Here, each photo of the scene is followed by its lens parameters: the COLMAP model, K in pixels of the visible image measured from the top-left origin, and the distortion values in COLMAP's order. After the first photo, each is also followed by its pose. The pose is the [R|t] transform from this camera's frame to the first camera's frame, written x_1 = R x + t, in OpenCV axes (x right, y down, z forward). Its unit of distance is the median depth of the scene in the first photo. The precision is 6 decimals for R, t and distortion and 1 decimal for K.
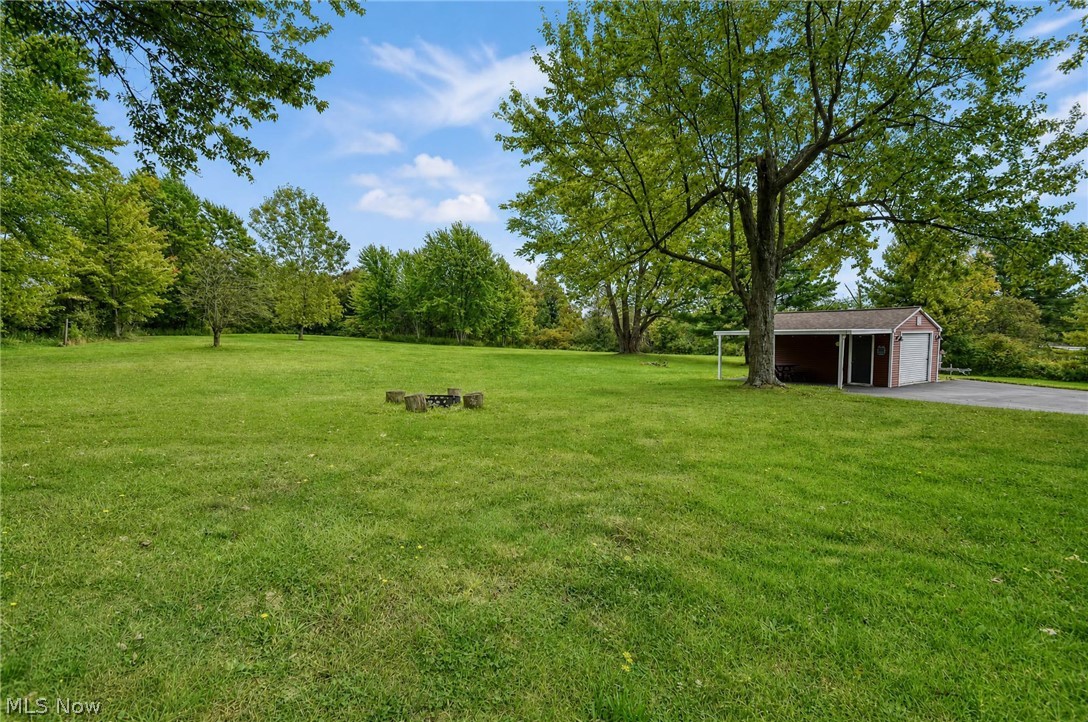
lens RADIAL K [[478.9, 0, 545.7], [0, 478.9, 365.5], [0, 0, 1]] dist [0.001134, 0.000009]
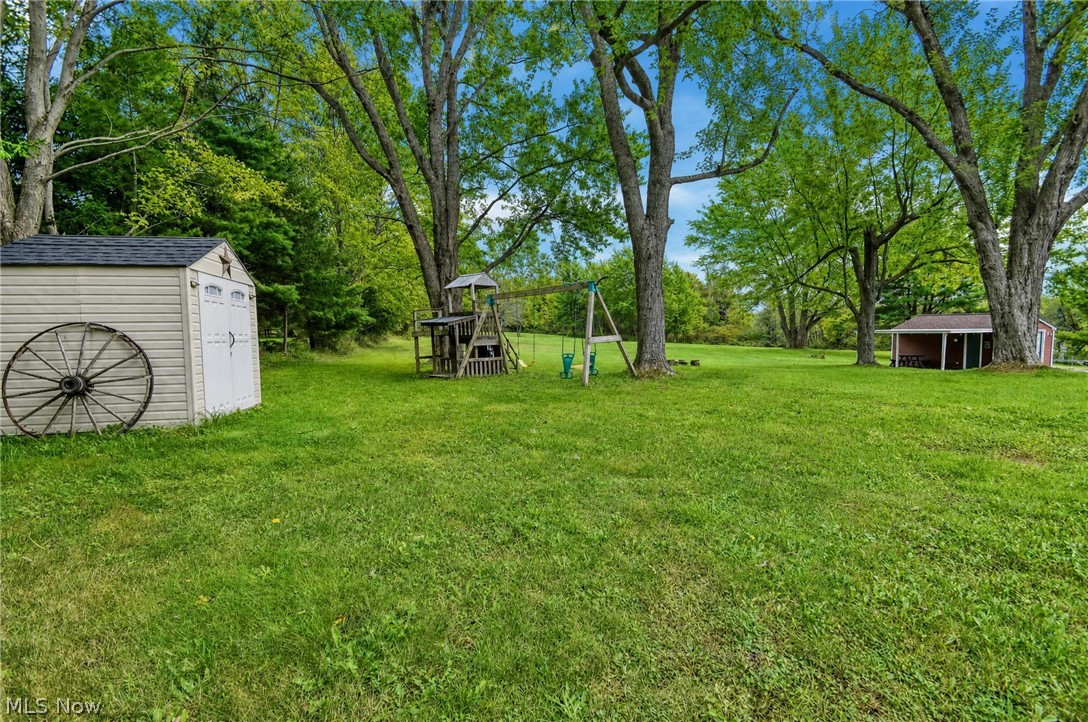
lens RADIAL K [[478.9, 0, 545.7], [0, 478.9, 365.5], [0, 0, 1]] dist [0.001134, 0.000009]
pose [[0.945509, 0.018555, -0.325067, -0.011814], [-0.016131, 0.999818, 0.010150, 0.011428], [0.325196, -0.004353, 0.945637, -0.233388]]
